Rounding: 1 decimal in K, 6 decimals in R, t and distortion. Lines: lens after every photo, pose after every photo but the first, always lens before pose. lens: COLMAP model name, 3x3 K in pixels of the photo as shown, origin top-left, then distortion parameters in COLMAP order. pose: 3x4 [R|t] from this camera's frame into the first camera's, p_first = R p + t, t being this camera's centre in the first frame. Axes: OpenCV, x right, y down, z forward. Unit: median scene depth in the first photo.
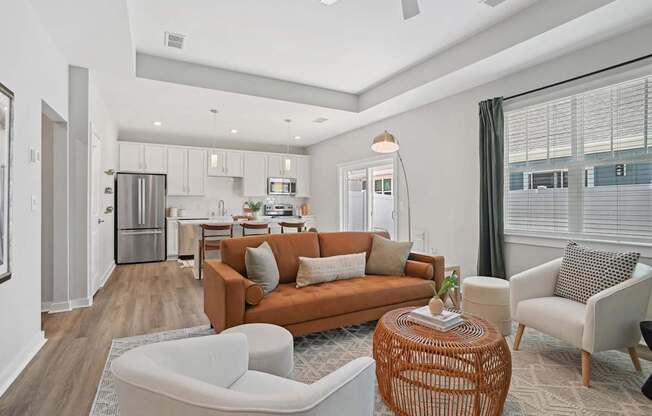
lens RADIAL K [[341.6, 0, 323.2], [0, 341.6, 206.0], [0, 0, 1]] dist [0.031834, 0.000988]
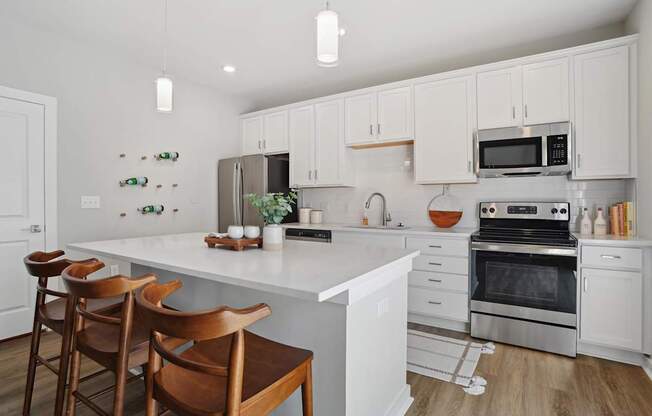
lens RADIAL K [[341.6, 0, 323.2], [0, 341.6, 206.0], [0, 0, 1]] dist [0.031834, 0.000988]
pose [[0.483777, 0.013873, -0.875081, 0.095367], [-0.000830, 0.999881, 0.015393, -0.005446], [0.875191, -0.006720, 0.483731, 0.643489]]
